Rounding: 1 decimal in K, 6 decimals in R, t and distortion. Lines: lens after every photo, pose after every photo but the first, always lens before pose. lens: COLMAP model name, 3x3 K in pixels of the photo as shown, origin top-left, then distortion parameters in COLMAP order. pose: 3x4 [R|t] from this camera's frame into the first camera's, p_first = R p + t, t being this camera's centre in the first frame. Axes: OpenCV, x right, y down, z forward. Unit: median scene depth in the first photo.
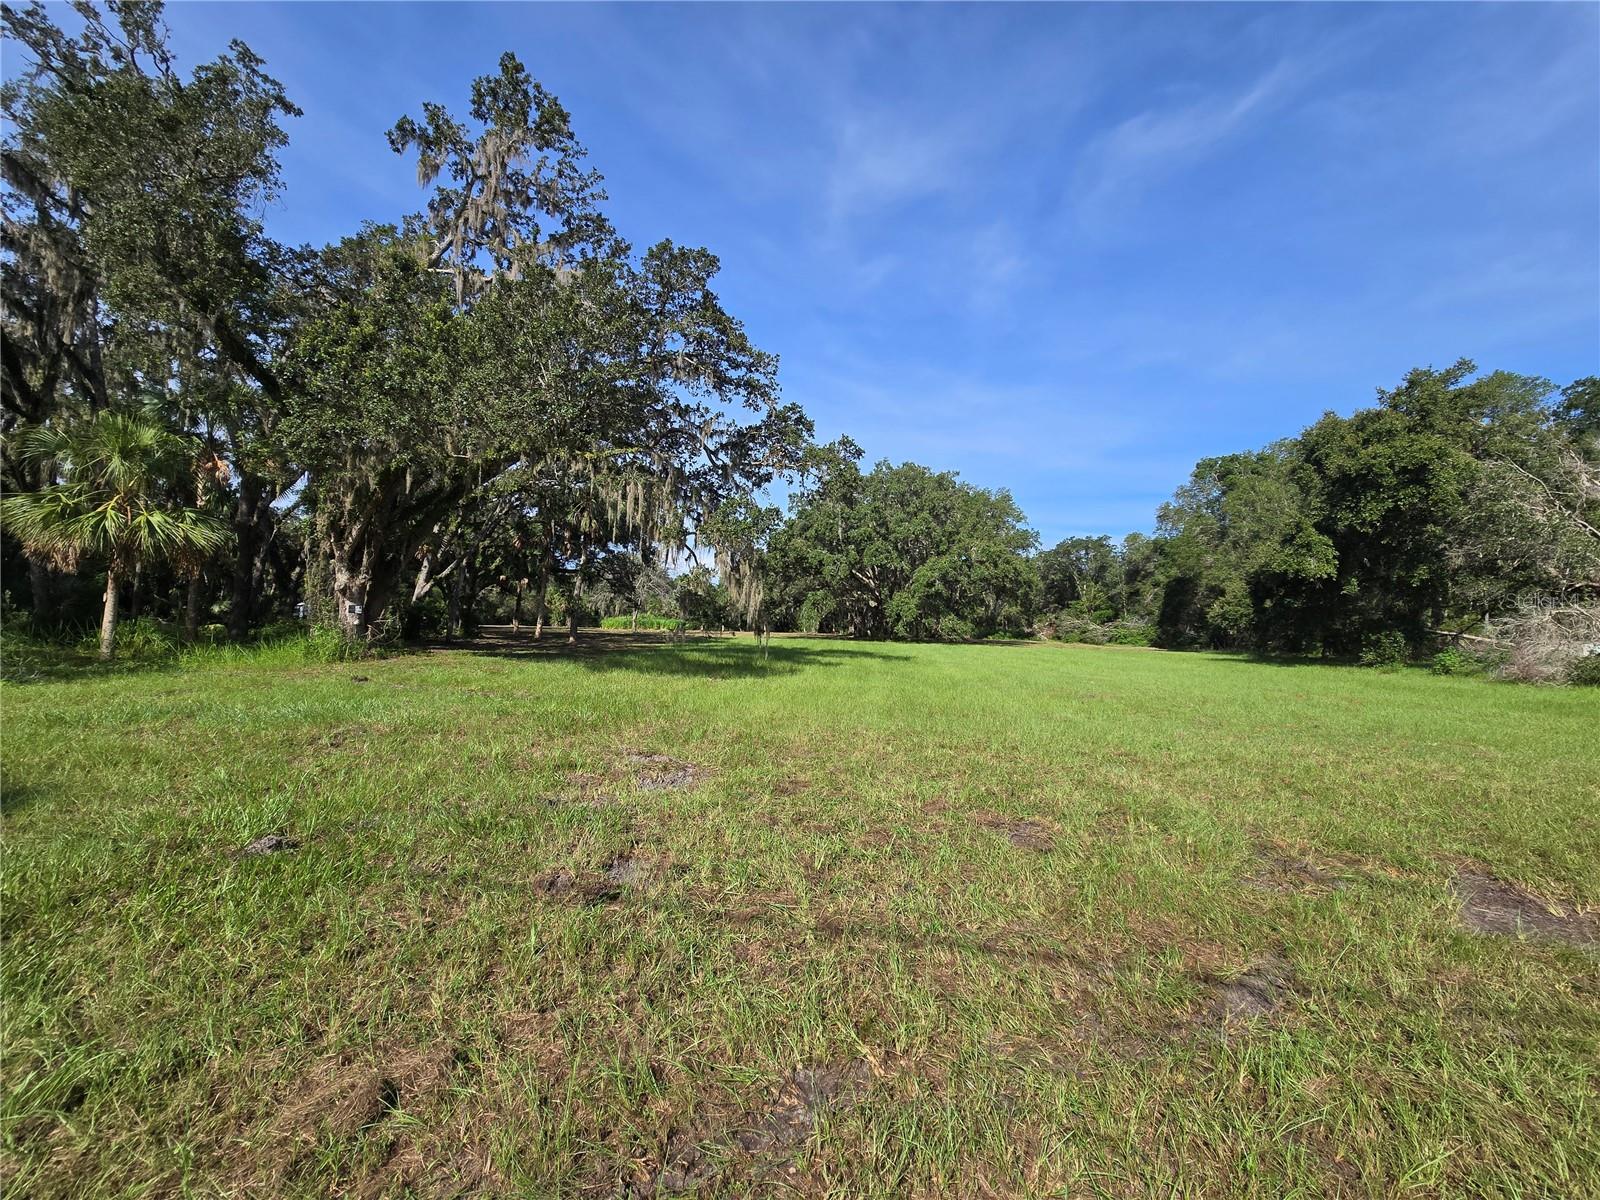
lens RADIAL K [[654.6, 0, 800.0], [0, 654.6, 600.0], [0, 0, 1]] dist [-0.000449, -0.000107]
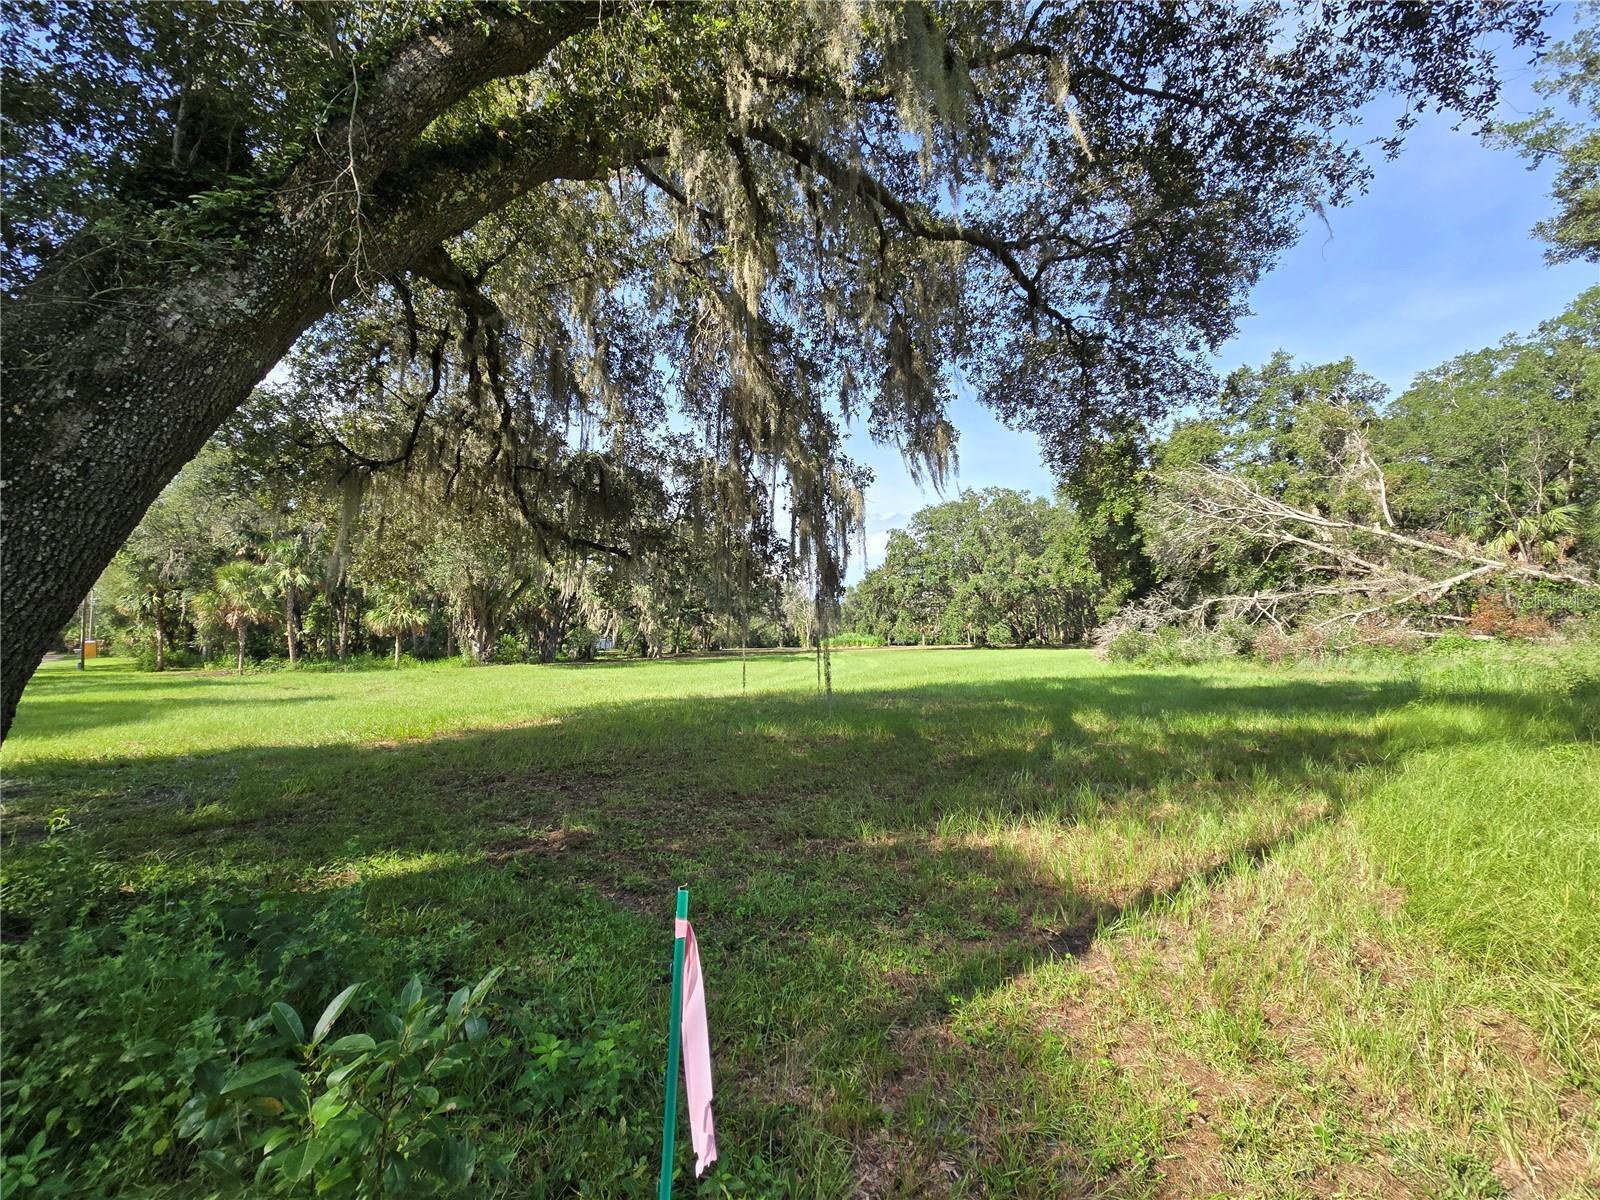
lens RADIAL K [[652.8, 0, 803.9], [0, 652.8, 600.1], [0, 0, 1]] dist [0.001377, -0.000658]
pose [[0.861851, -0.076792, -0.501315, 1.061160], [0.063579, 0.997032, -0.043422, 0.021282], [0.503161, 0.005550, 0.864175, -0.295964]]
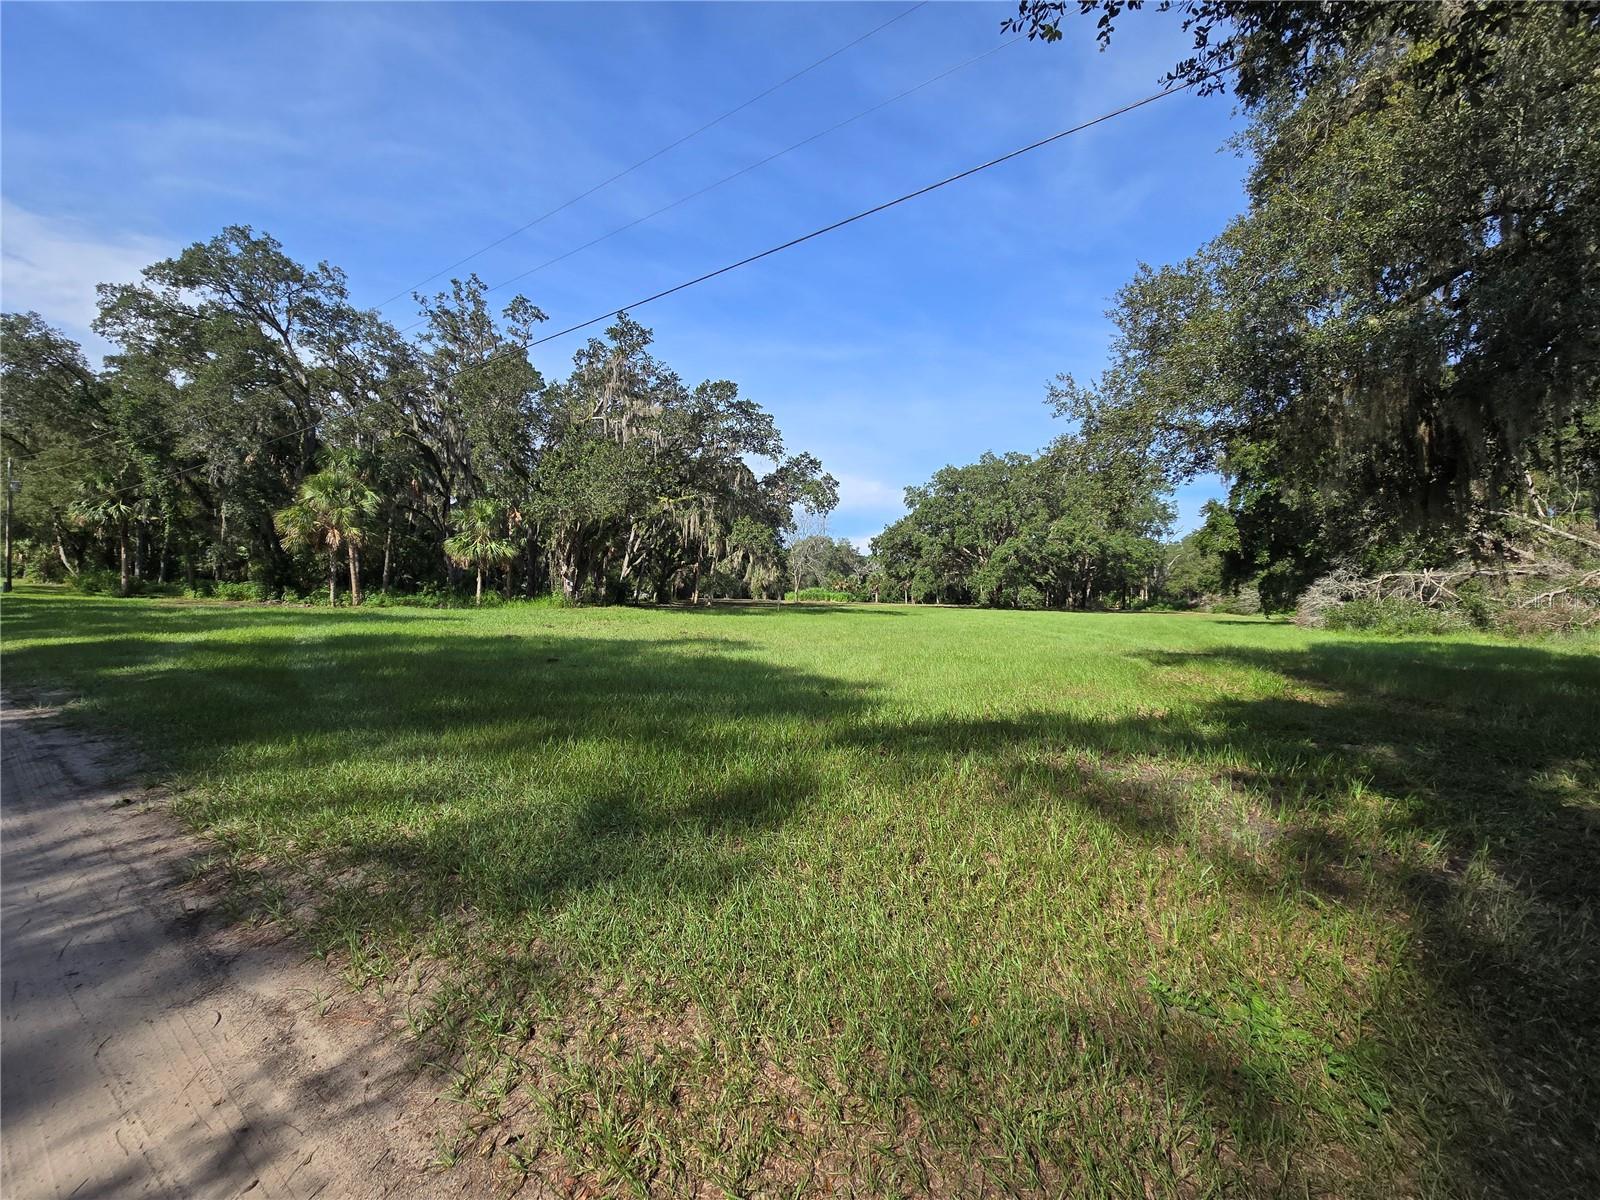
lens RADIAL K [[652.8, 0, 803.9], [0, 652.8, 600.1], [0, 0, 1]] dist [0.001377, -0.000658]
pose [[0.942182, -0.003375, -0.335084, 0.508848], [0.015936, 0.999269, 0.034743, 0.004252], [0.334722, -0.038075, 0.941548, -0.502845]]
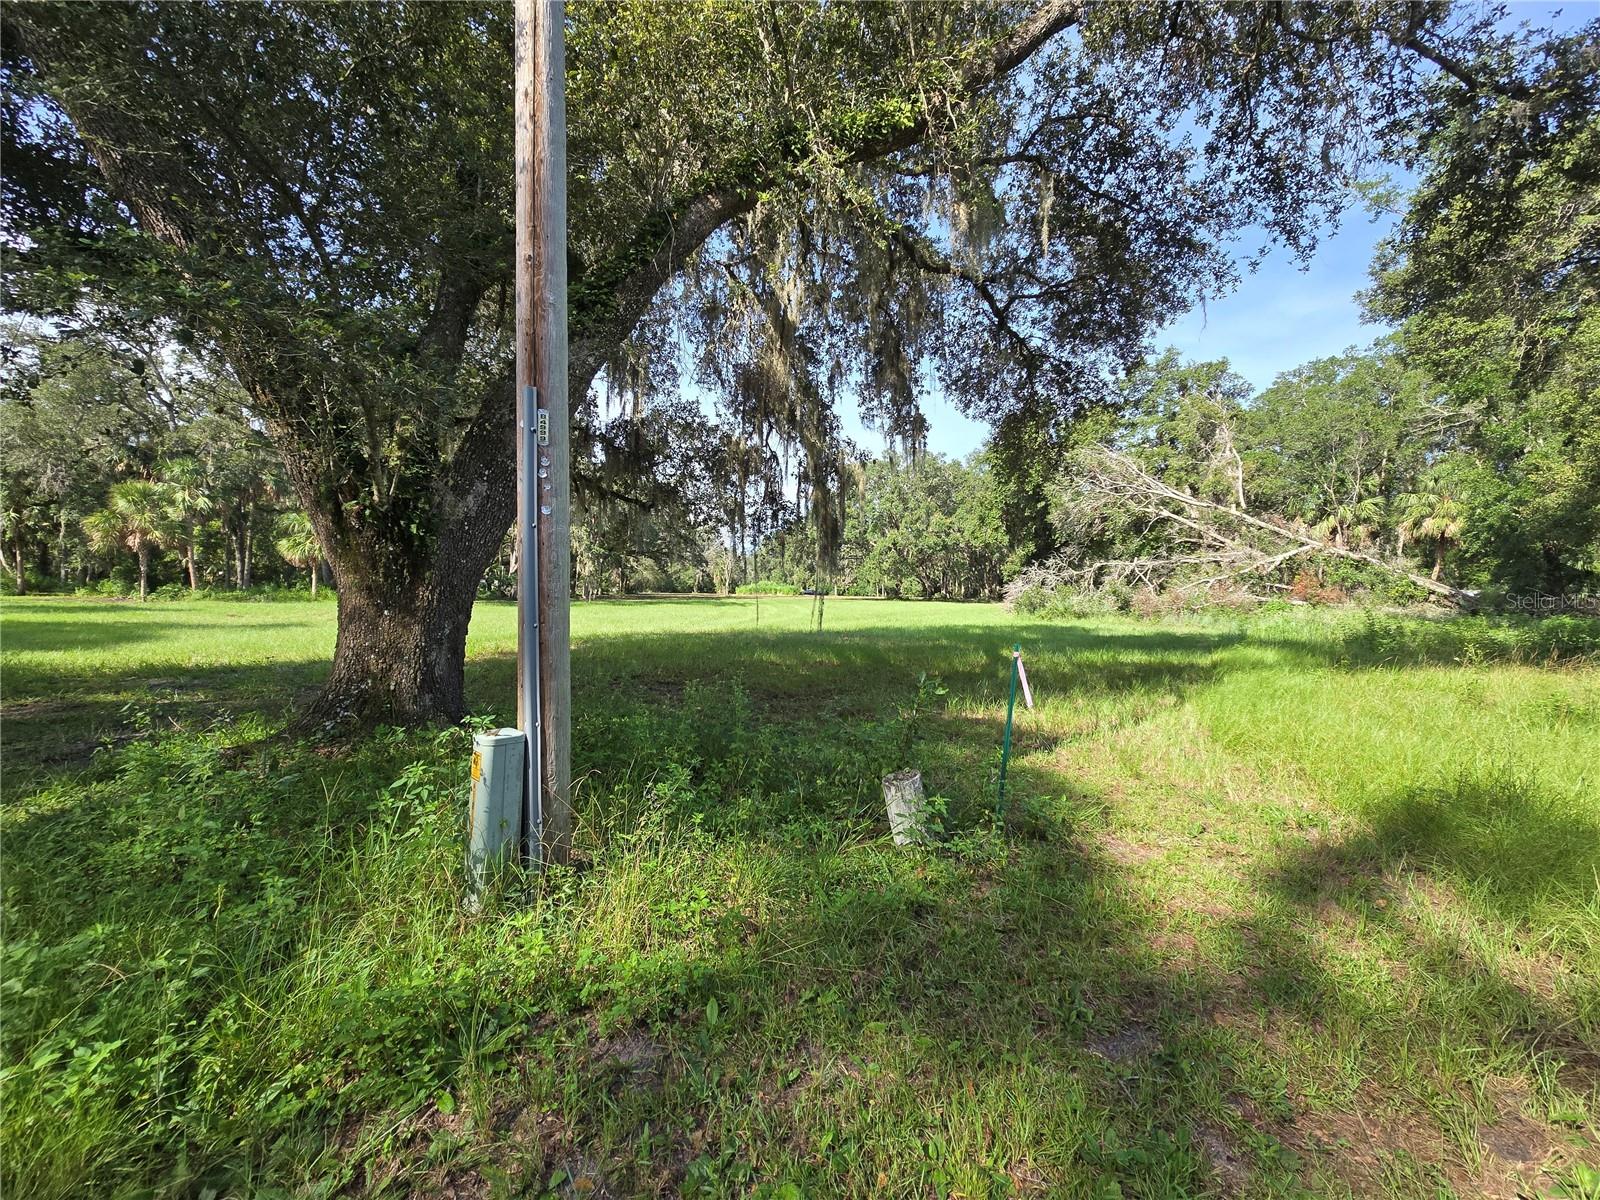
lens RADIAL K [[652.8, 0, 803.9], [0, 652.8, 600.1], [0, 0, 1]] dist [0.001377, -0.000658]
pose [[0.926180, -0.007904, -0.376999, 1.045216], [0.025710, 0.998777, 0.042221, 0.019140], [0.376204, -0.048797, 0.925251, -0.410497]]
